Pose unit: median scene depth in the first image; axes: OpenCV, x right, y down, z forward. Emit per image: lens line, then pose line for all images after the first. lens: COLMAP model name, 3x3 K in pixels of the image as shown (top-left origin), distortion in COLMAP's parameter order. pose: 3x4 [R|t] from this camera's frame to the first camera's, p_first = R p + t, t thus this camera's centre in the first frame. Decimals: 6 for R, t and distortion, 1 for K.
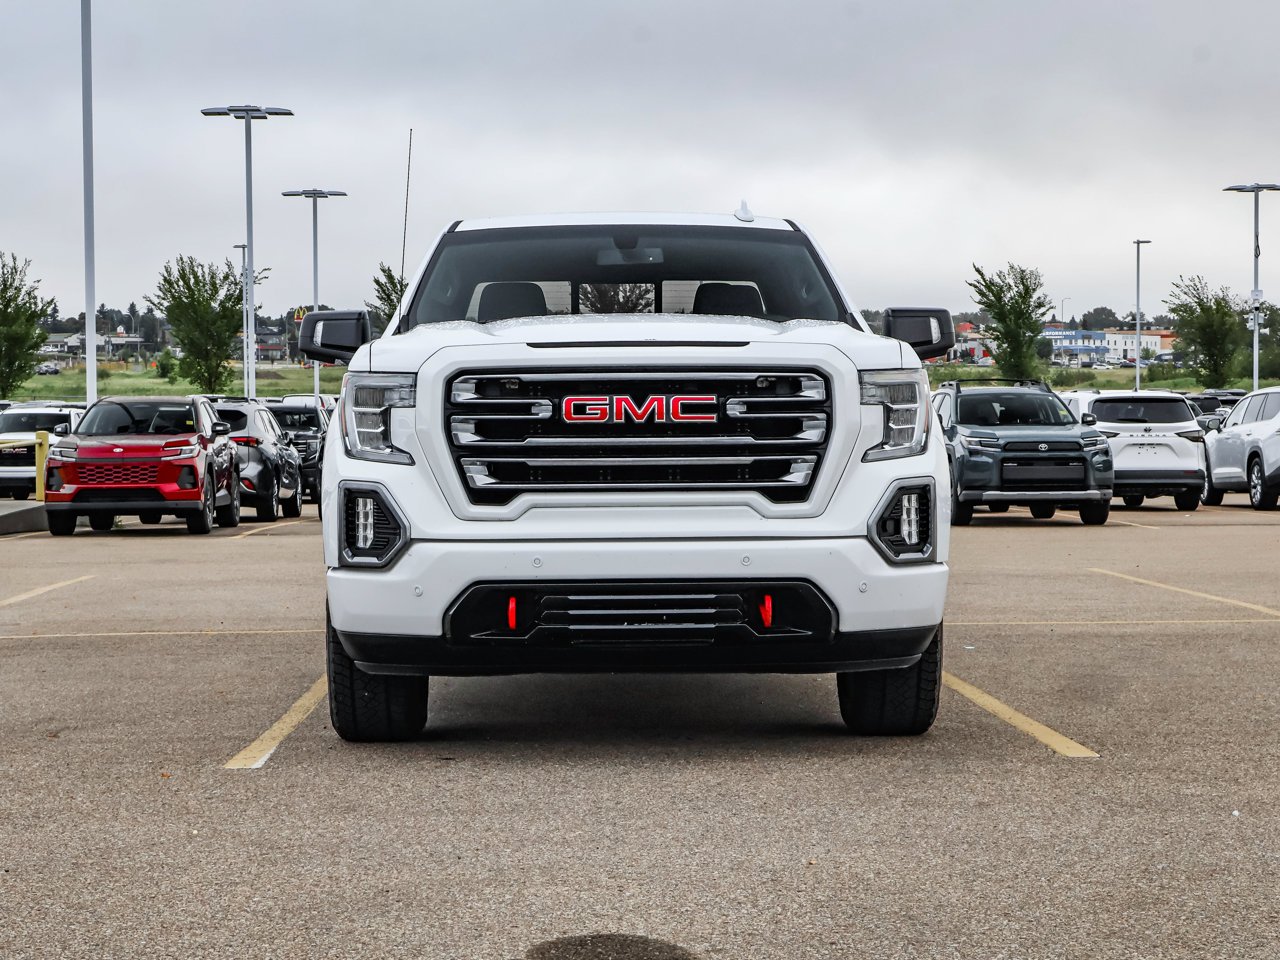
lens RADIAL K [[2349.2, 0, 640.0], [0, 2349.2, 480.0], [0, 0, 1]] dist [-0.028968, 0.168585]
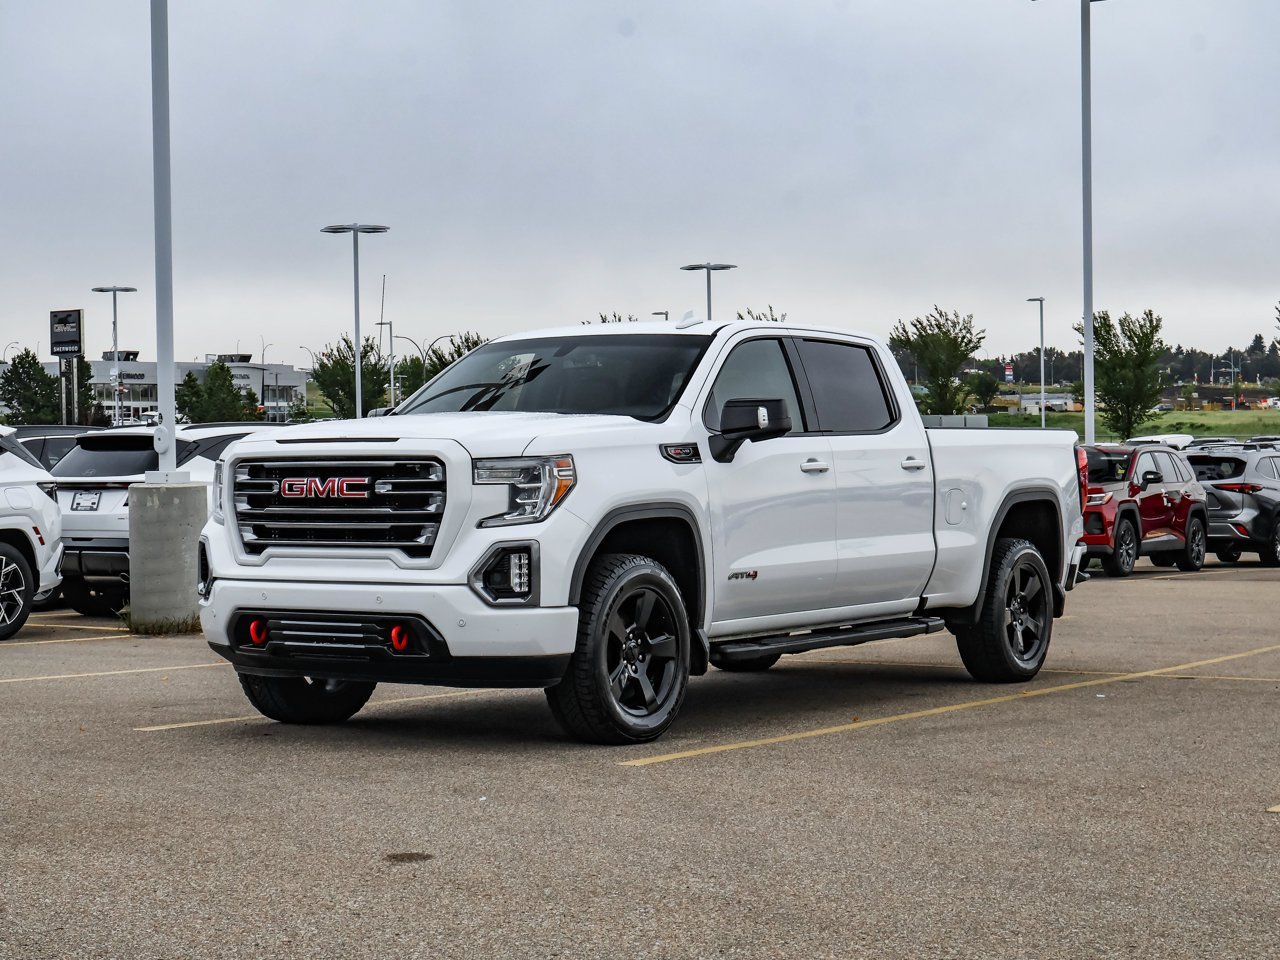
lens RADIAL K [[2426.7, 0, 648.5], [0, 2426.7, 479.0], [0, 0, 1]] dist [-0.016509, 0.058598]
pose [[0.824439, 0.004409, -0.565933, 0.955469], [-0.013222, 0.999847, -0.011473, -0.021123], [0.565796, 0.016942, 0.824371, -0.069556]]
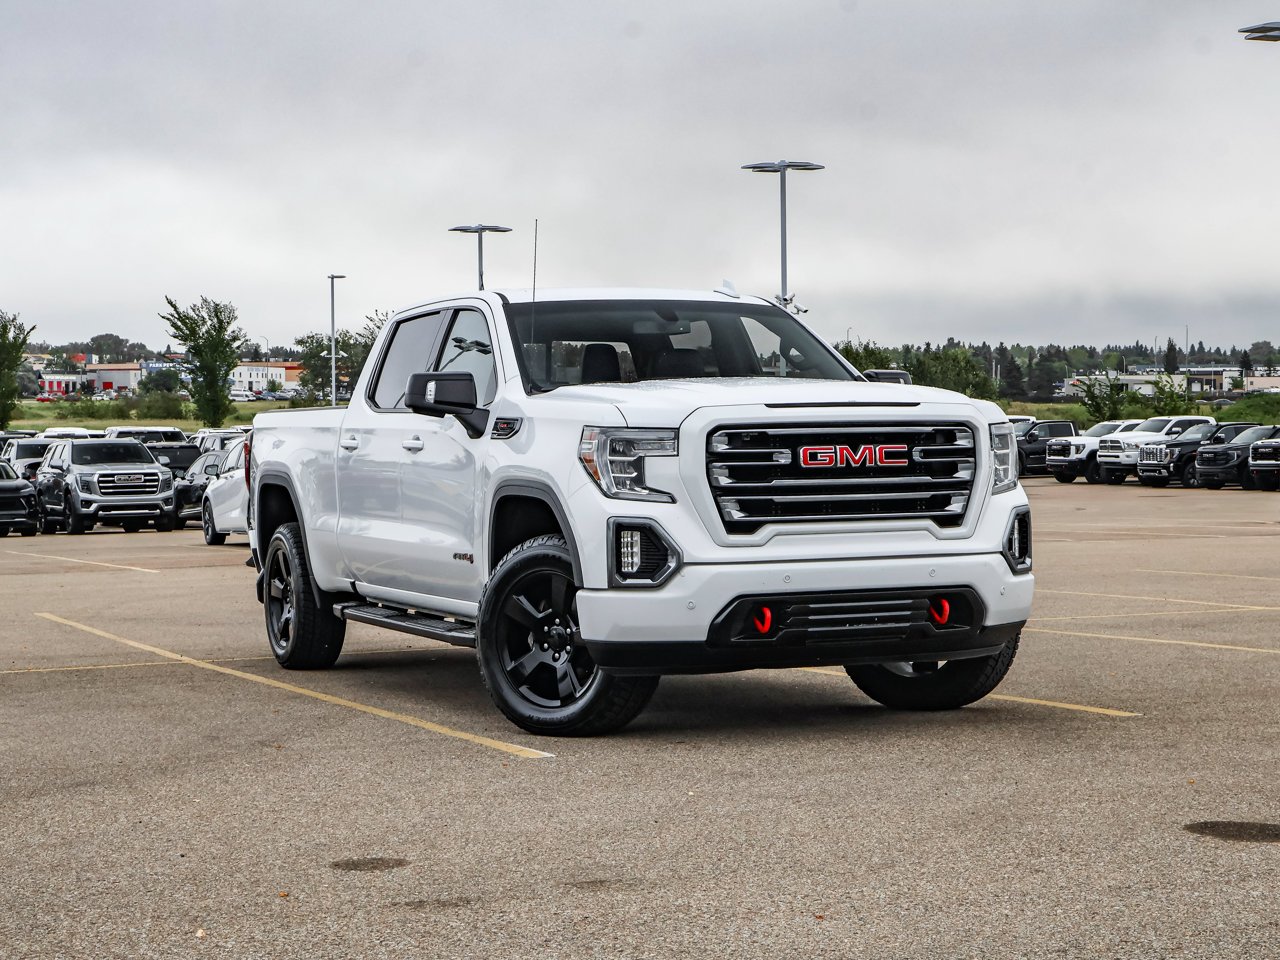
lens RADIAL K [[2426.7, 0, 648.5], [0, 2426.7, 479.0], [0, 0, 1]] dist [-0.016509, 0.058598]
pose [[0.928317, -0.013652, 0.371538, -0.585803], [0.019204, 0.999752, -0.011249, -0.005015], [-0.371292, 0.017578, 0.928350, -0.176585]]
